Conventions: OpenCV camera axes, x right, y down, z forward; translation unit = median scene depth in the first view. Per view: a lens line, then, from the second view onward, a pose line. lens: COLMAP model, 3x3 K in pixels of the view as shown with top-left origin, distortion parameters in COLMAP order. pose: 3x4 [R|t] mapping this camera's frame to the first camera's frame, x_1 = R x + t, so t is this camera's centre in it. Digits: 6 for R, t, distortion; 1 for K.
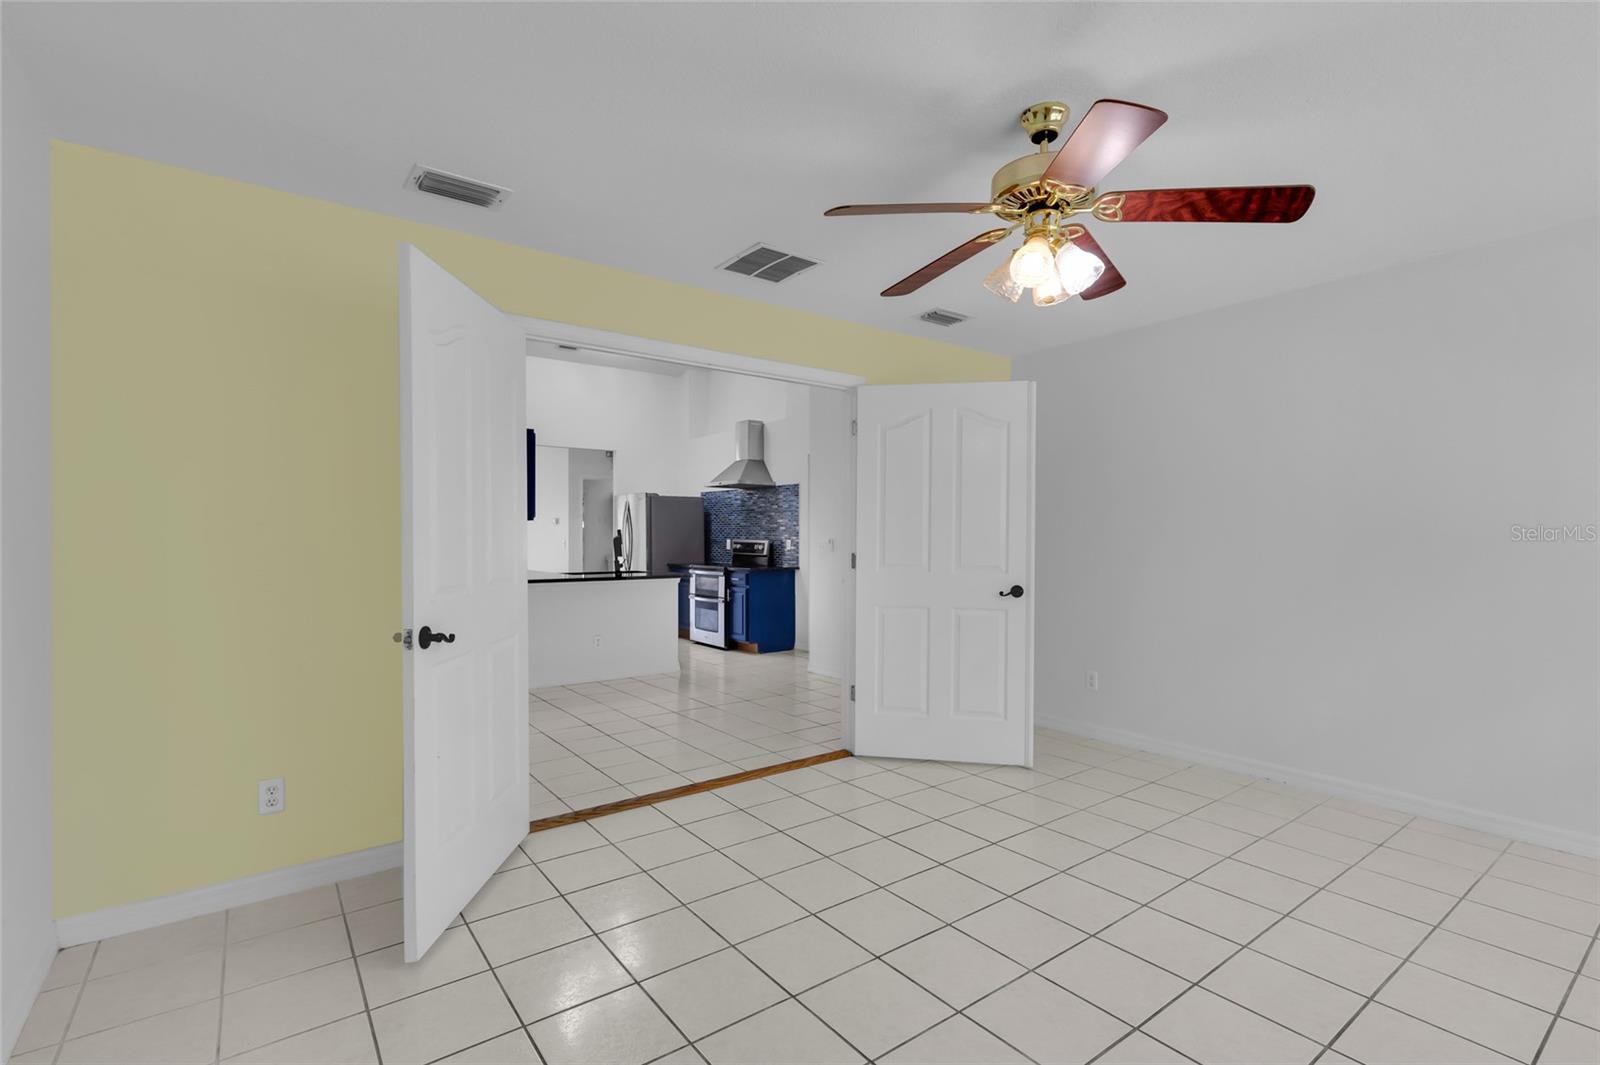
lens RADIAL K [[736.8, 0, 799.0], [0, 736.8, 535.2], [0, 0, 1]] dist [-0.003374, -0.001287]
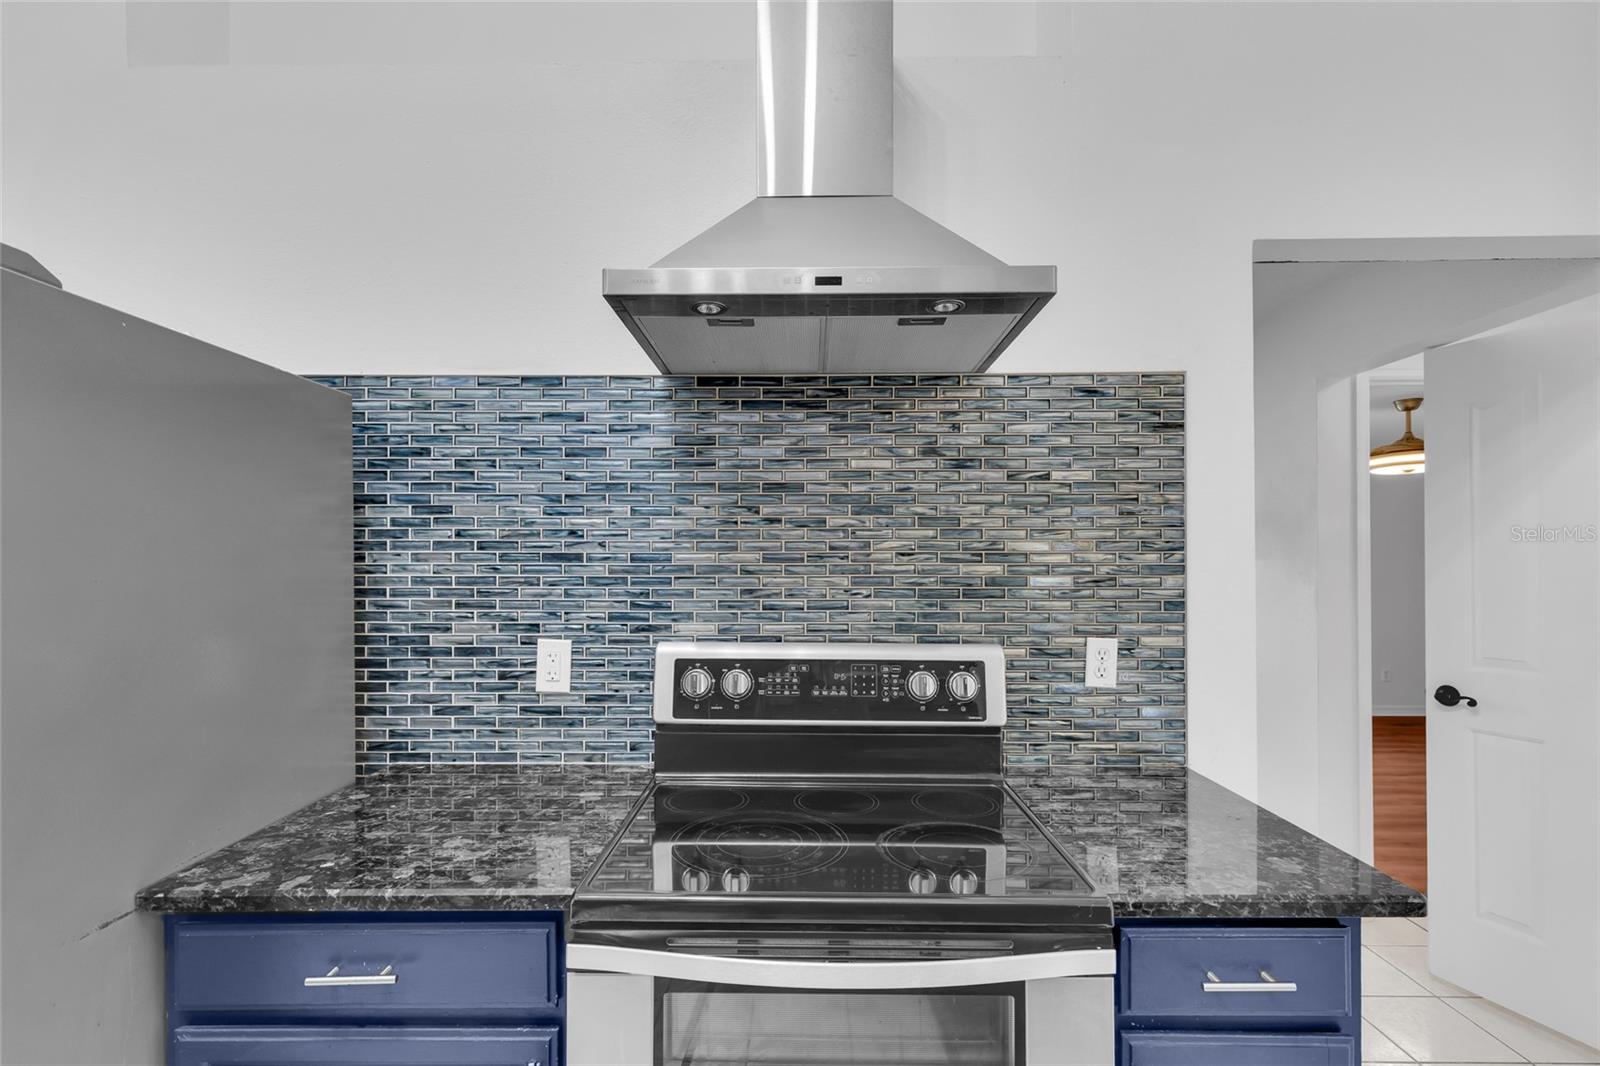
lens RADIAL K [[736.8, 0, 801.5], [0, 736.8, 521.6], [0, 0, 1]] dist [-0.003374, -0.001287]
pose [[0.613546, -0.017180, 0.789472, -0.223000], [0.003126, 0.999808, 0.019327, -0.029828], [-0.789653, -0.009390, 0.613482, 0.909542]]
